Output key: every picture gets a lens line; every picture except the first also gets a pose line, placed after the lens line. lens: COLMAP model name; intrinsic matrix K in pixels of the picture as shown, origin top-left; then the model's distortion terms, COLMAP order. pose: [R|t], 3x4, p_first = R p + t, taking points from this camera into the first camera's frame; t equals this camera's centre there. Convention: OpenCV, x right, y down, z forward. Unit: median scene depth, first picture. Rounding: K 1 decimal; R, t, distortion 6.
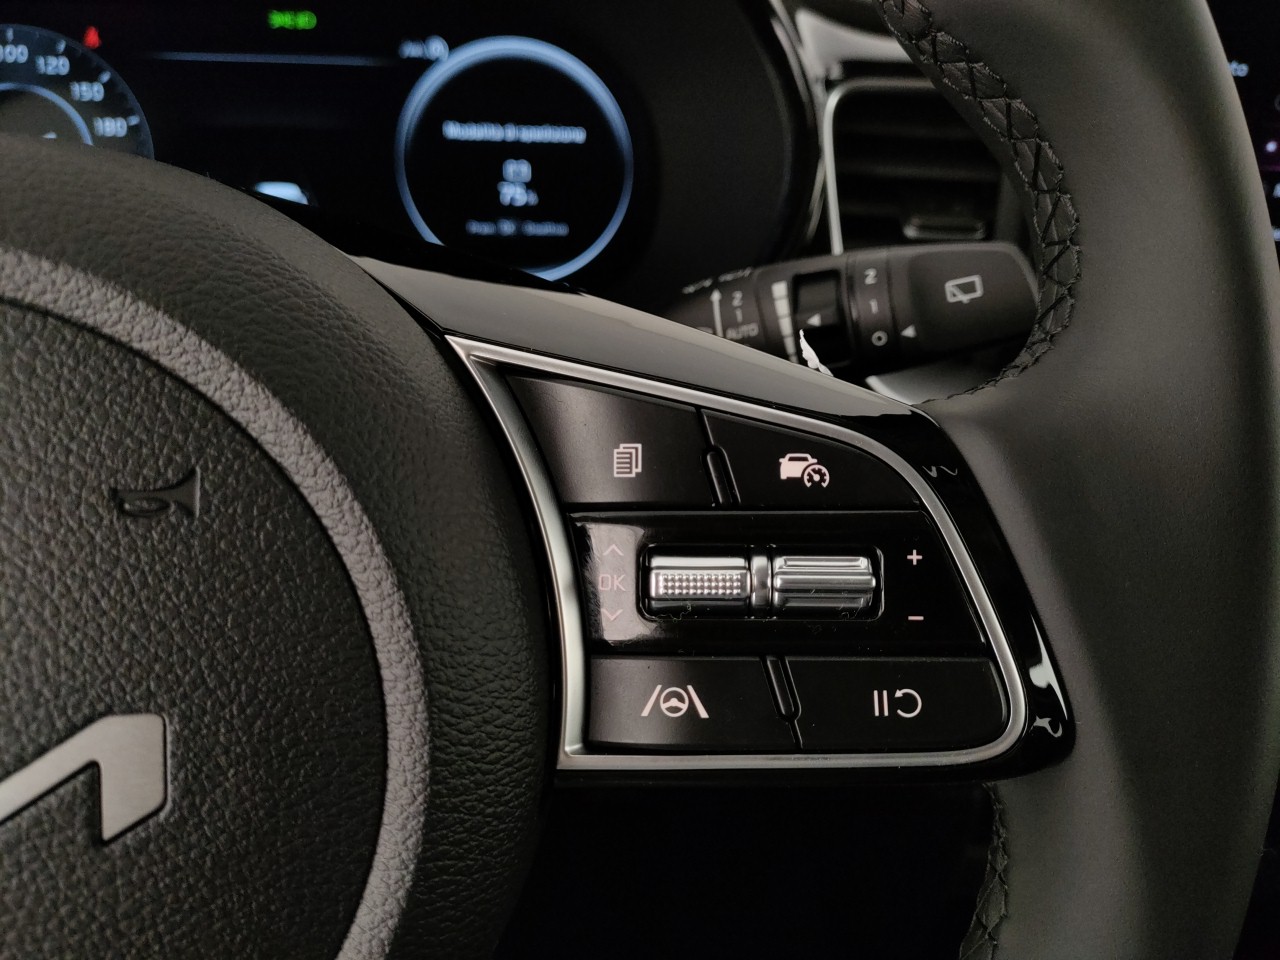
lens RADIAL K [[951.7, 0, 640.0], [0, 951.7, 480.0], [0, 0, 1]] dist [0.053039, -0.073710]
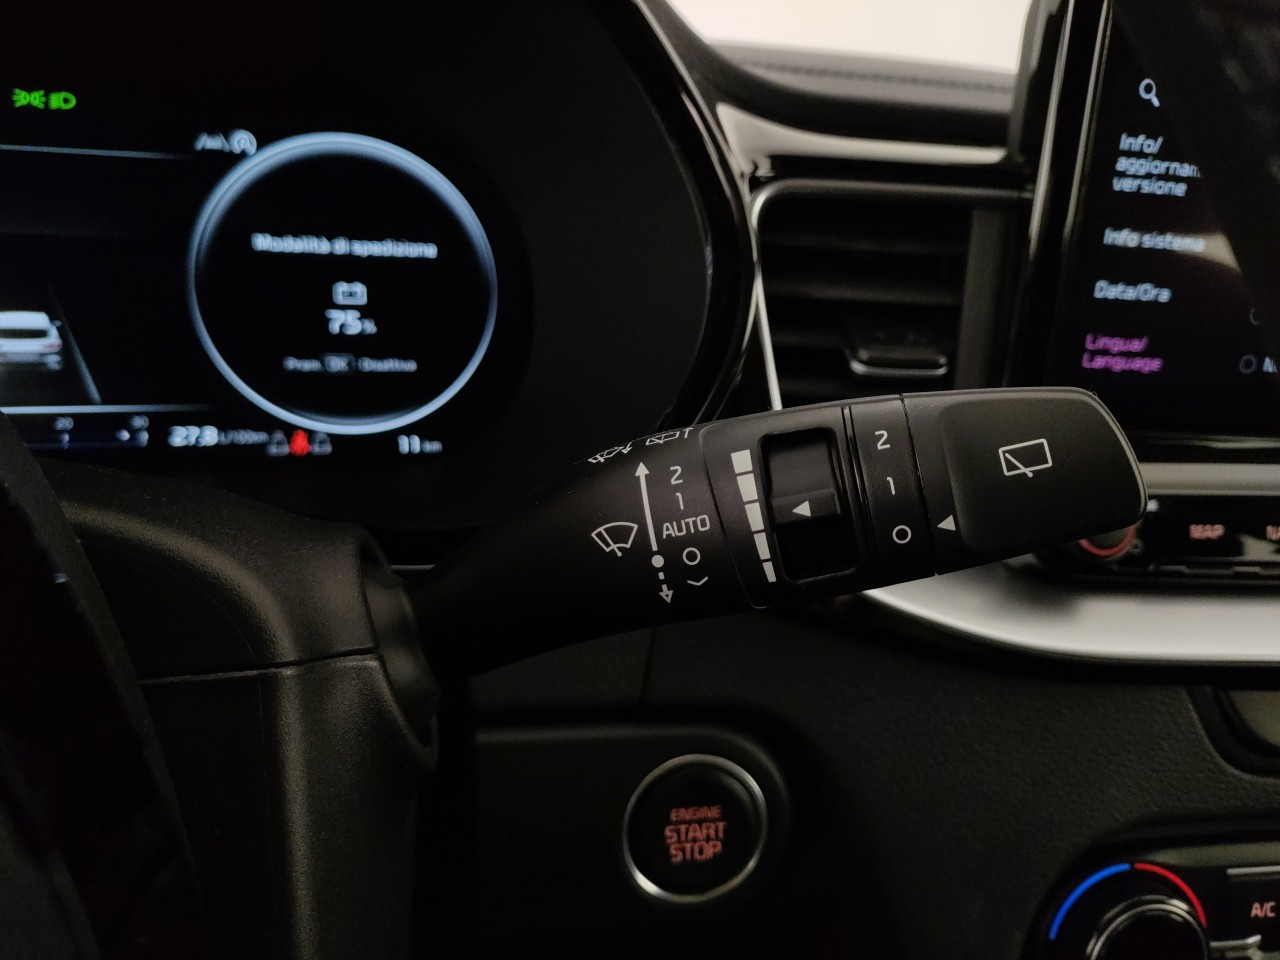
lens RADIAL K [[984.6, 0, 640.8], [0, 984.6, 467.6], [0, 0, 1]] dist [-0.001259, -0.005010]
pose [[0.990375, -0.018484, 0.137171, -0.007233], [0.038679, 0.988520, -0.146058, -0.067799], [-0.132896, 0.149958, 0.979720, 0.246013]]
